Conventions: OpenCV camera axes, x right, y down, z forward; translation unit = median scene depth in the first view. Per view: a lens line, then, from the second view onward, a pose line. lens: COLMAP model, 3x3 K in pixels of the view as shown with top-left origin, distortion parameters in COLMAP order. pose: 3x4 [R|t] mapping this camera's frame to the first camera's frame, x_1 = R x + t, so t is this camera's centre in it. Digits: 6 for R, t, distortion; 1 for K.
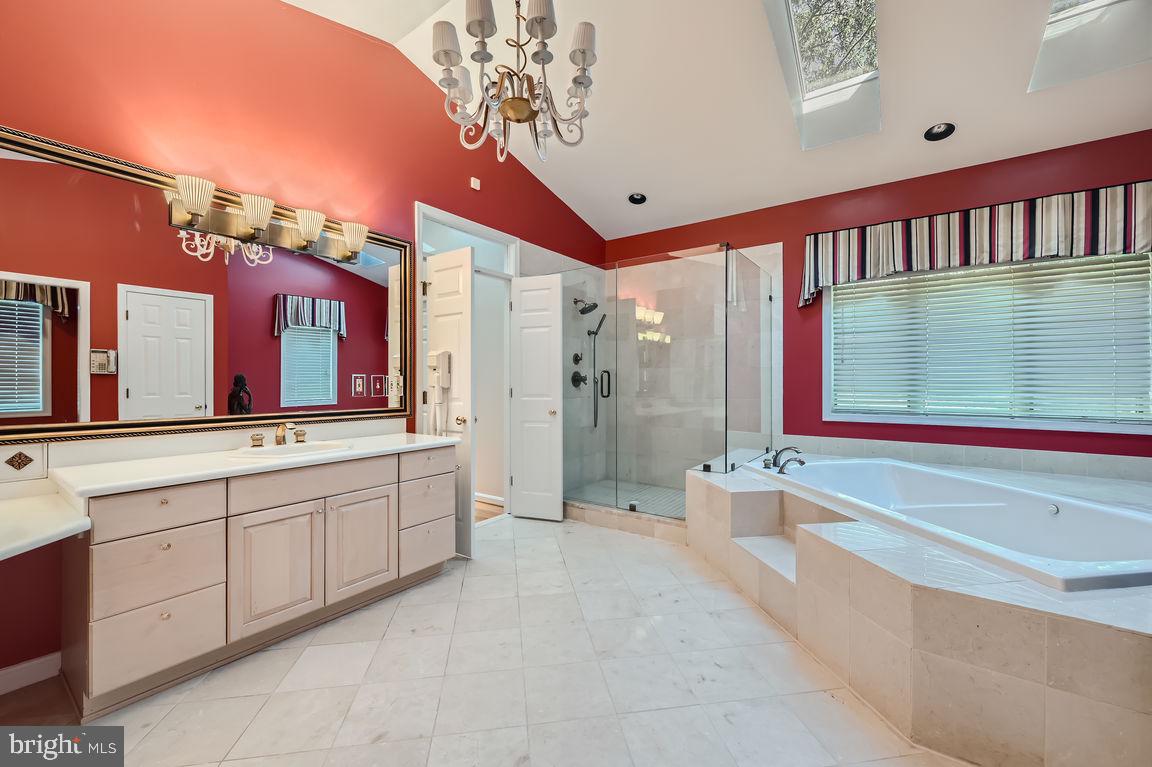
lens RADIAL K [[455.1, 0, 575.3], [0, 455.1, 381.4], [0, 0, 1]] dist [-0.000779, 0.000022]
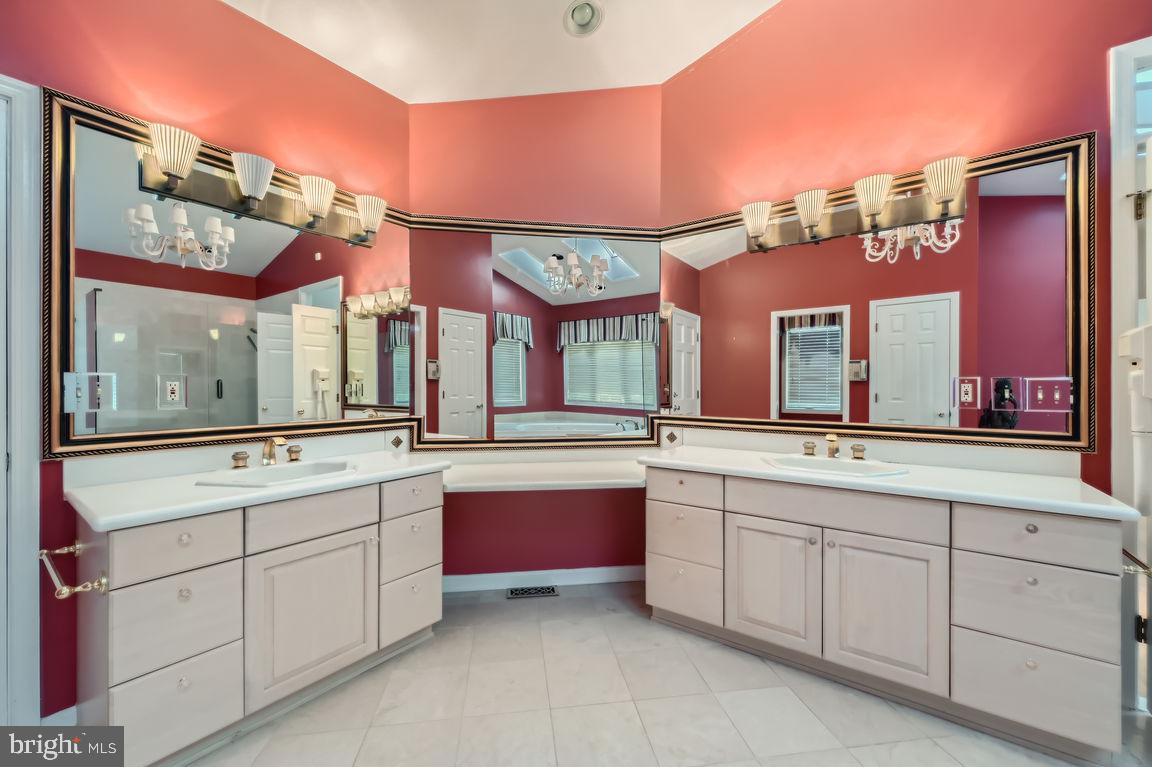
lens RADIAL K [[477.4, 0, 576.0], [0, 477.4, 383.5], [0, 0, 1]] dist [-0.000679, 0.000042]
pose [[-0.028009, -0.008630, -0.999570, 0.252556], [-0.004000, 0.999956, -0.008521, 0.003543], [0.999600, 0.003759, -0.028043, 0.436874]]
